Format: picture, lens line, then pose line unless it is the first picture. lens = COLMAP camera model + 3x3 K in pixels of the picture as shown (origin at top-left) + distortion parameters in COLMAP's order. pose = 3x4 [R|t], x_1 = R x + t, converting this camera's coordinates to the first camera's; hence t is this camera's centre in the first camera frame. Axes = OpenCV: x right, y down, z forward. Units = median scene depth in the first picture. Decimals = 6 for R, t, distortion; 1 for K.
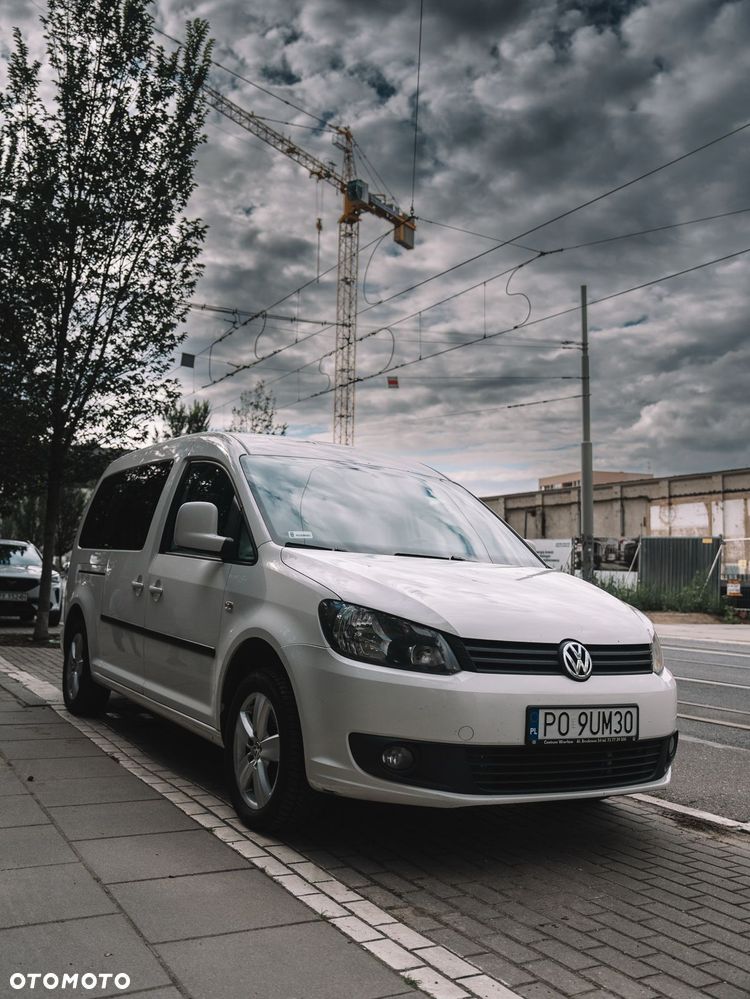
lens RADIAL K [[963.0, 0, 375.0], [0, 963.0, 499.5], [0, 0, 1]] dist [-0.034477, -0.004701]
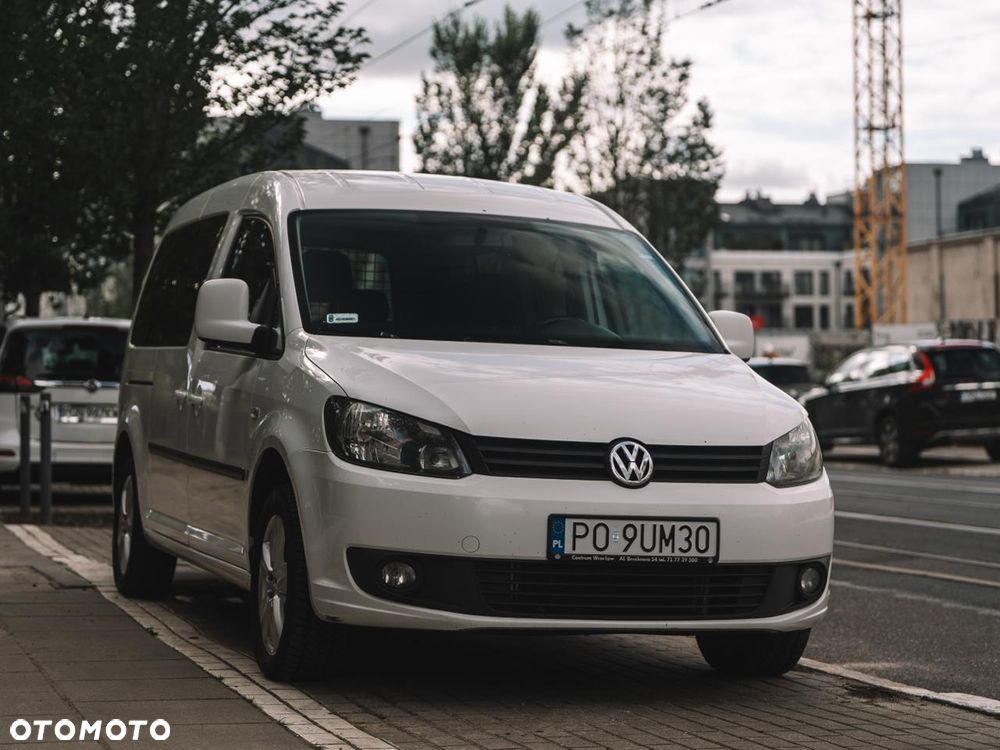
lens RADIAL K [[2422.6, 0, 500.0], [0, 2422.6, 375.0], [0, 0, 1]] dist [0.033867, -0.339433]
pose [[0.975093, -0.028252, -0.219988, 0.559576], [0.042615, 0.997239, 0.060818, -0.036241], [0.217662, -0.068678, 0.973605, -1.019698]]
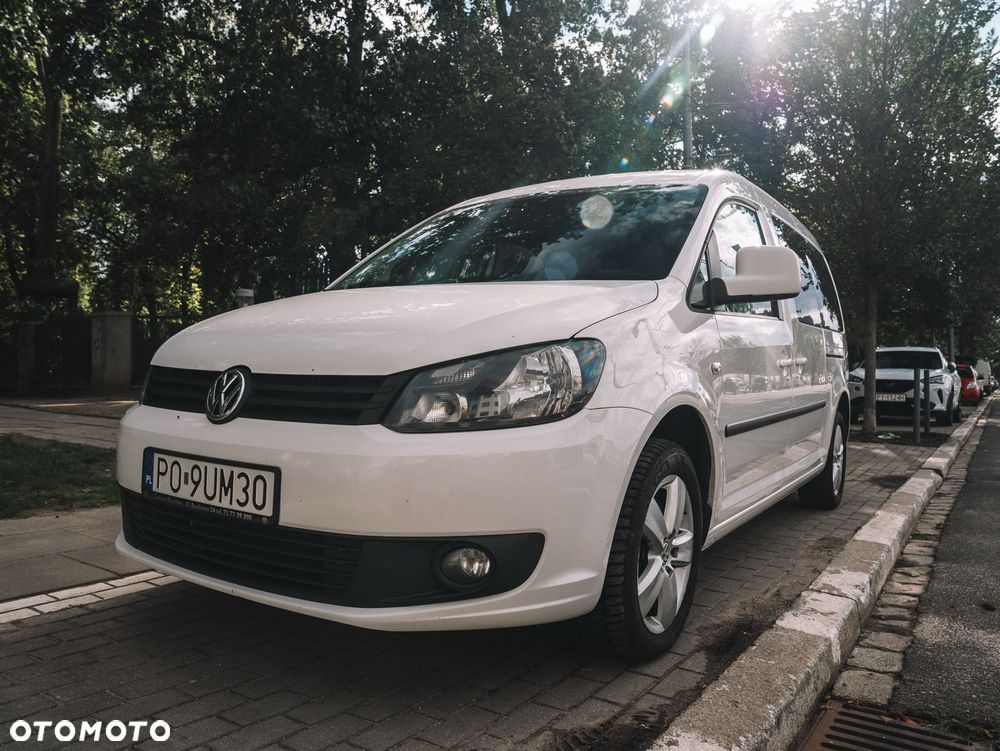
lens RADIAL K [[774.9, 0, 500.0], [0, 774.9, 375.5], [0, 0, 1]] dist [-0.061582, 0.003244]
pose [[0.428708, -0.033170, -0.902834, 0.805555], [0.077423, 0.996998, 0.000135, 0.170944], [0.900119, -0.069958, 0.429989, 0.948277]]
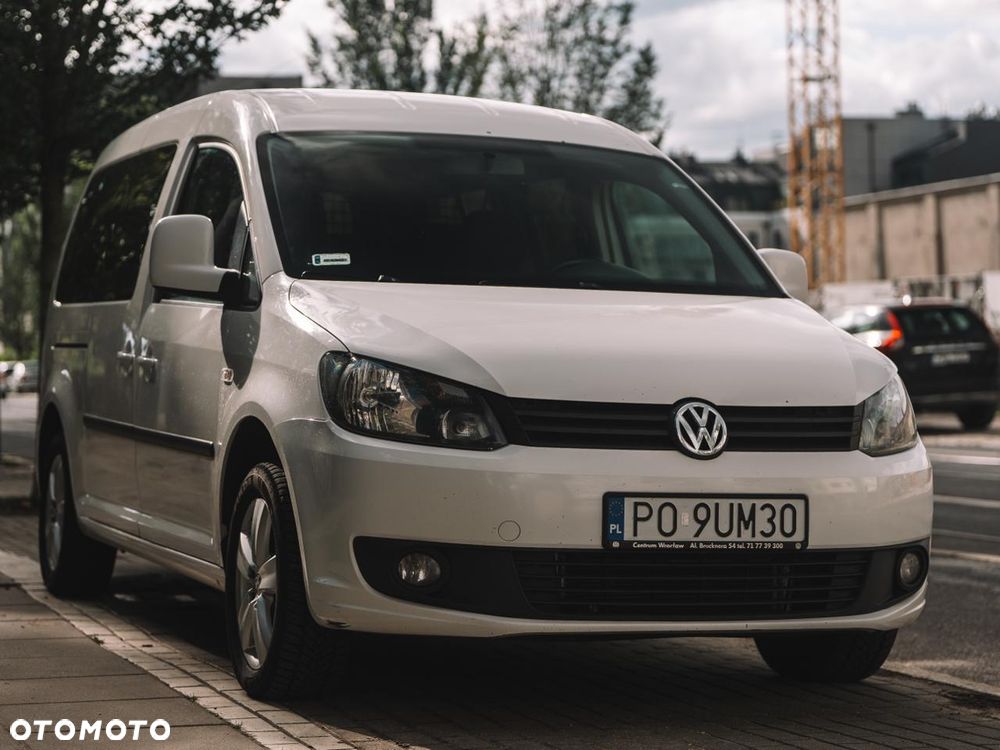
lens RADIAL K [[2534.8, 0, 500.0], [0, 2534.8, 375.0], [0, 0, 1]] dist [0.028713, -0.205515]
pose [[0.982452, -0.038249, -0.182553, 0.398885], [0.052415, 0.995923, 0.073418, -0.005246], [0.179000, -0.081699, 0.980451, -0.744442]]
